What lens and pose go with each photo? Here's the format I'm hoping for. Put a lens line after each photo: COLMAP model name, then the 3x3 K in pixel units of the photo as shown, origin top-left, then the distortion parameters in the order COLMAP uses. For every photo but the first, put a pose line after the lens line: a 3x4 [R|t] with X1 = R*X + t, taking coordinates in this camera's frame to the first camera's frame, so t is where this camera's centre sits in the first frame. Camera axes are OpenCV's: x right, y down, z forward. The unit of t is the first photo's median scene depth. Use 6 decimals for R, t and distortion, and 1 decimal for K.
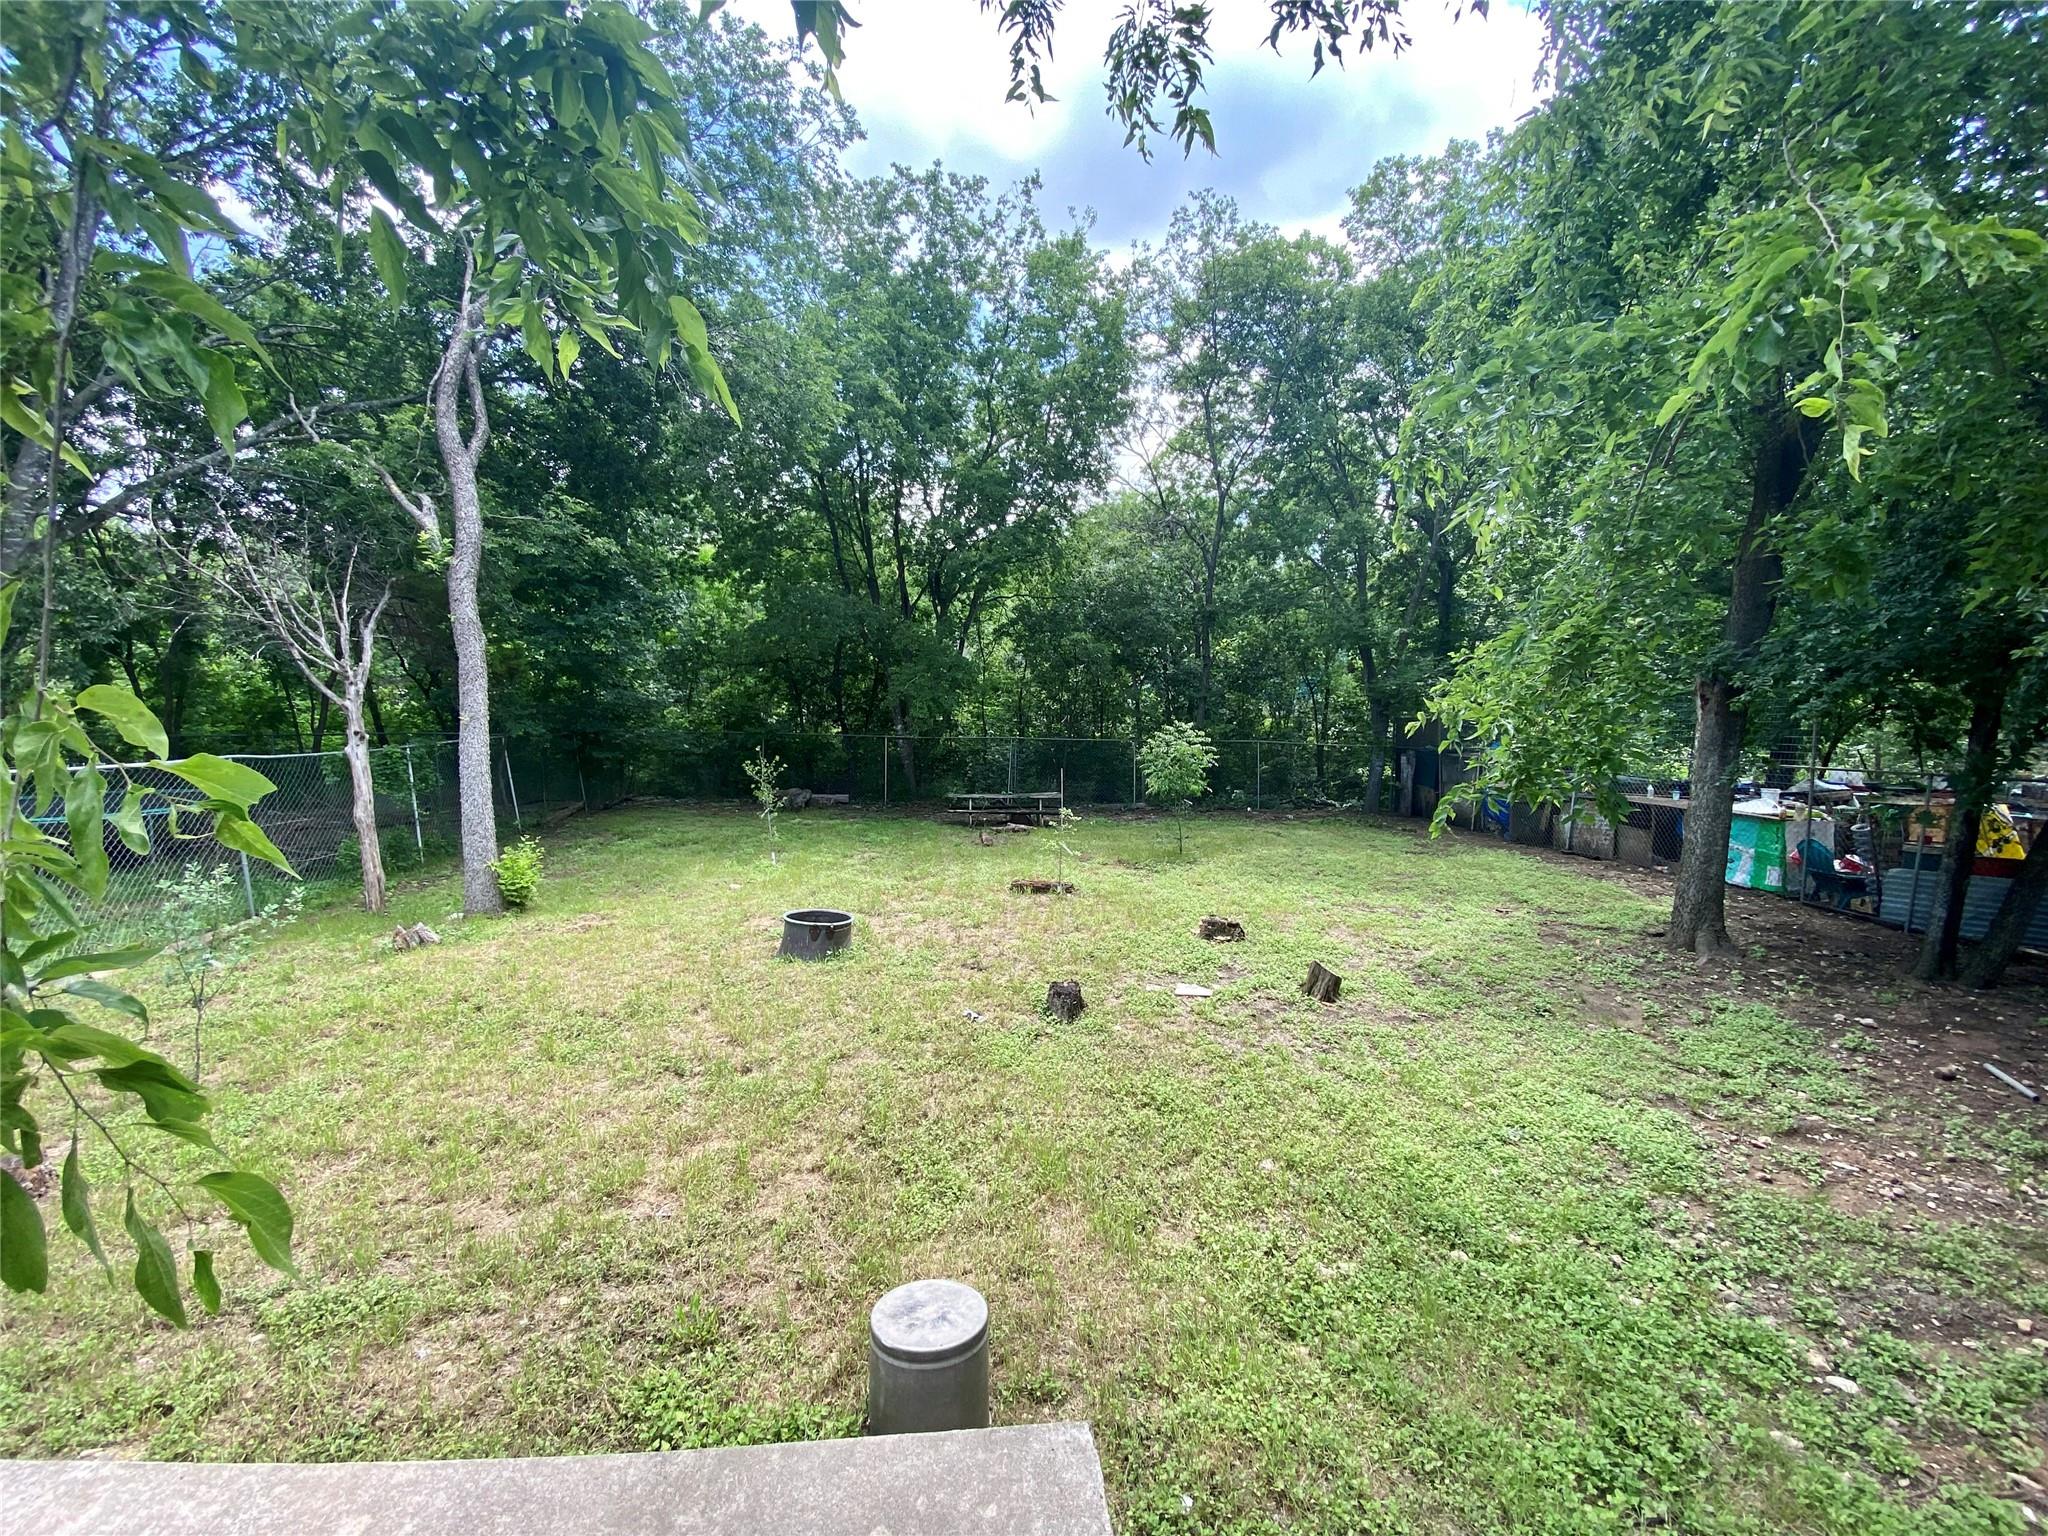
lens RADIAL K [[836.8, 0, 1016.5], [0, 836.8, 775.9], [0, 0, 1]] dist [0.001522, -0.013715]
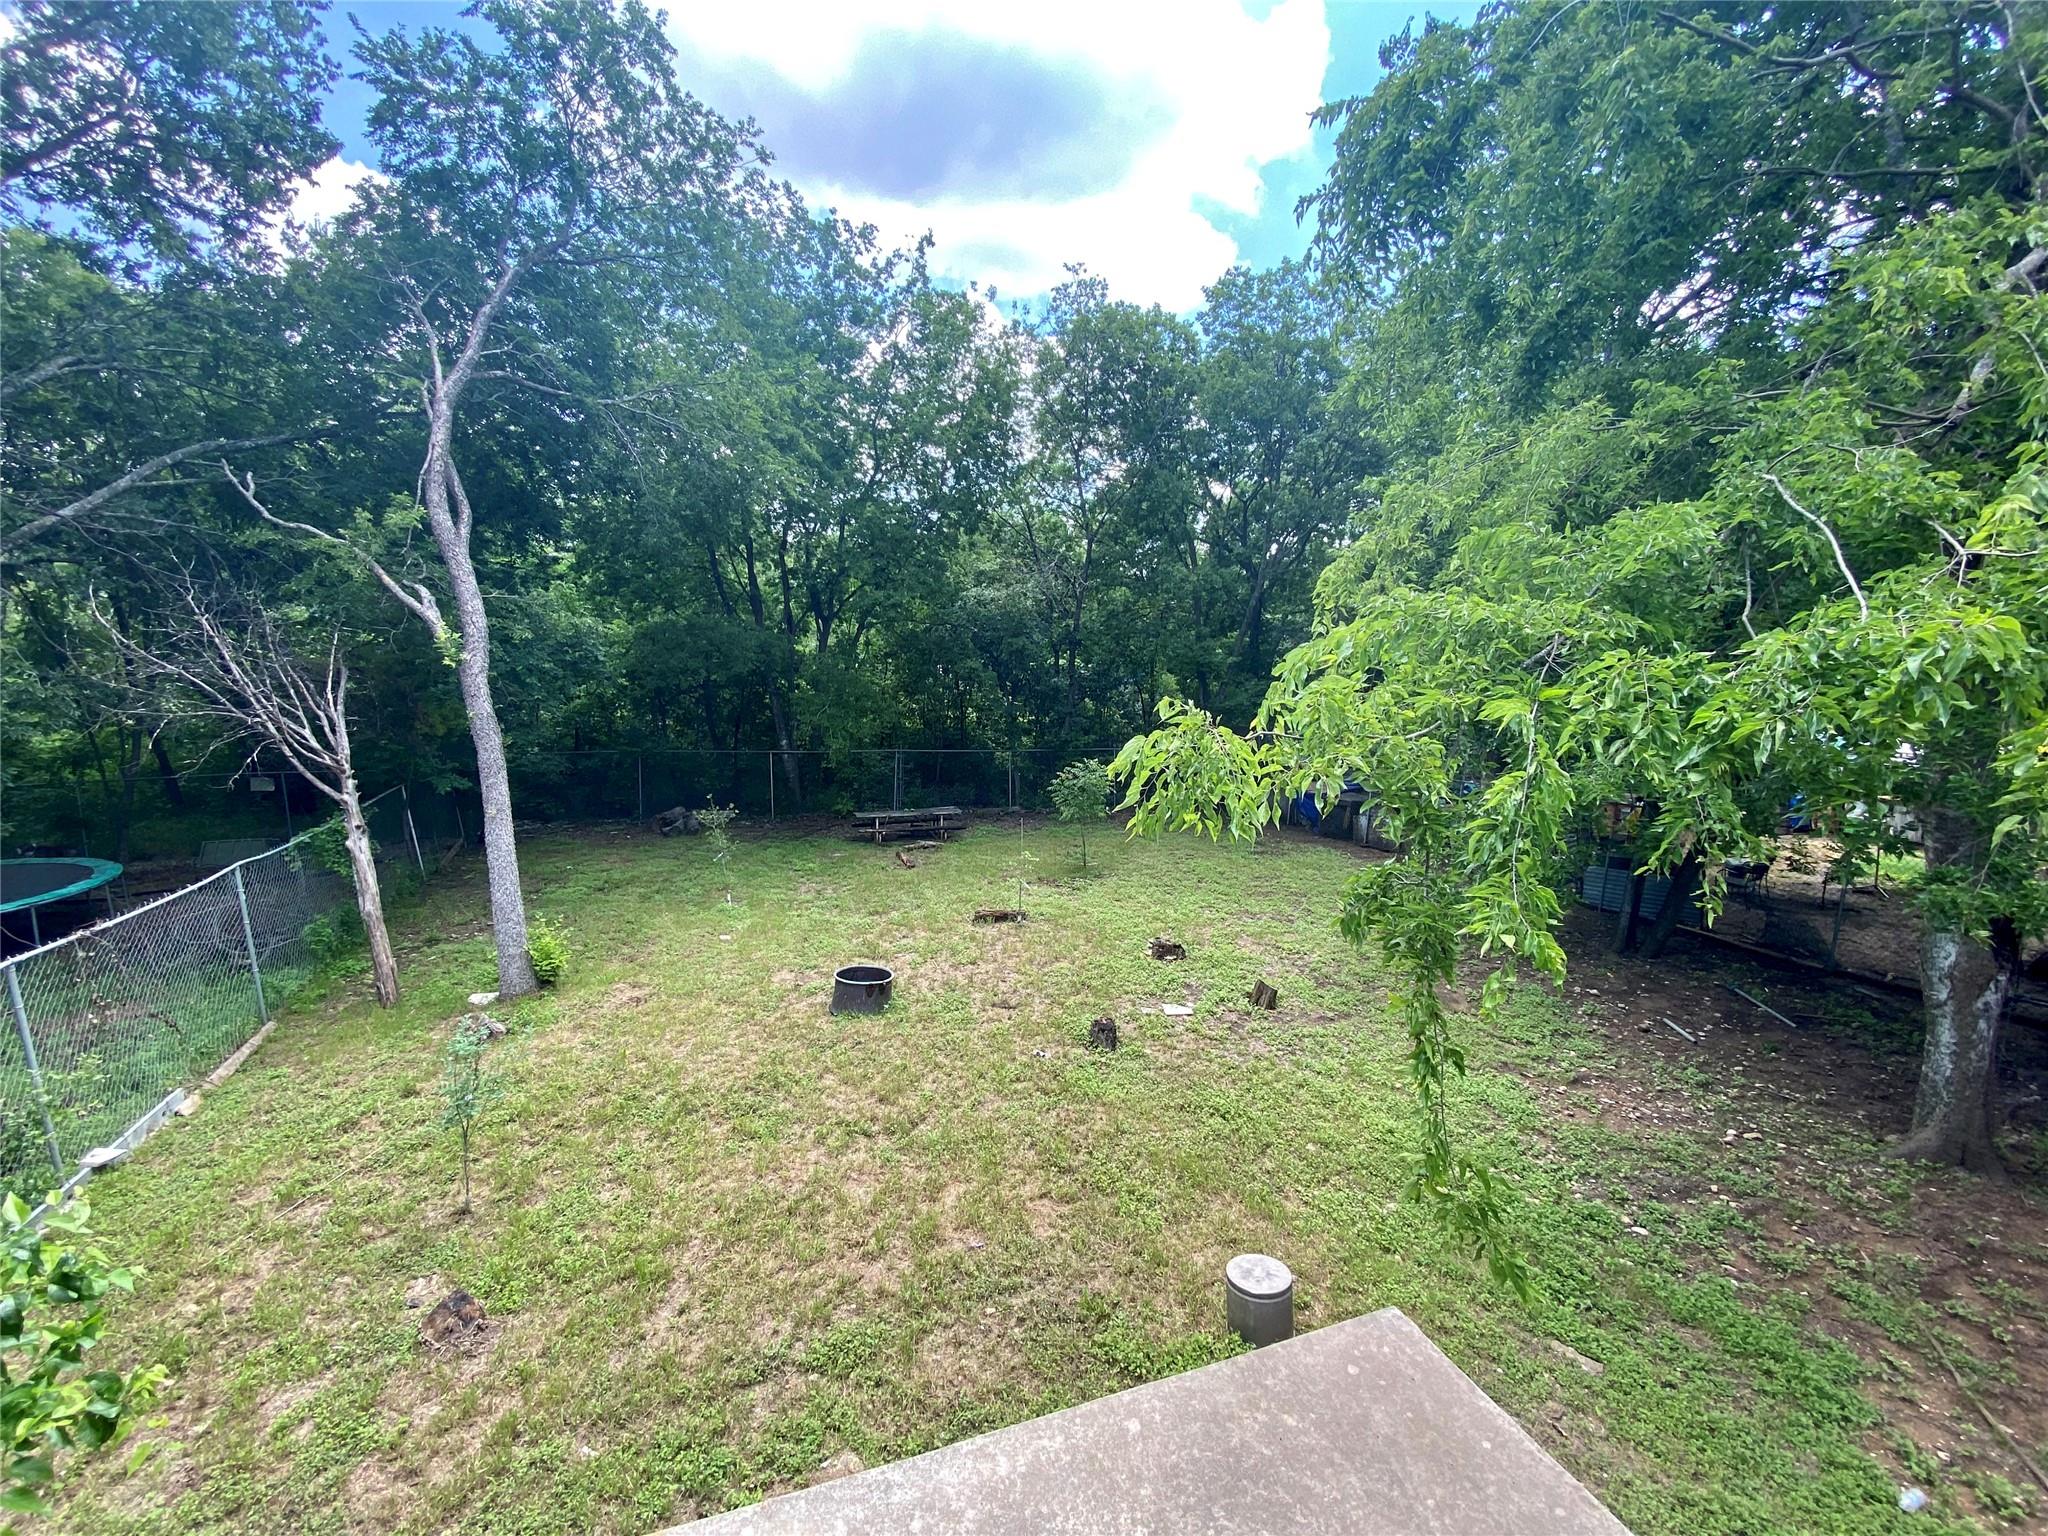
lens RADIAL K [[836.8, 0, 1016.5], [0, 836.8, 775.9], [0, 0, 1]] dist [0.001522, -0.013715]
pose [[0.967682, -0.033131, 0.249989, -0.278488], [0.020417, 0.998371, 0.053282, -0.149430], [-0.251347, -0.046456, 0.966782, -0.157907]]
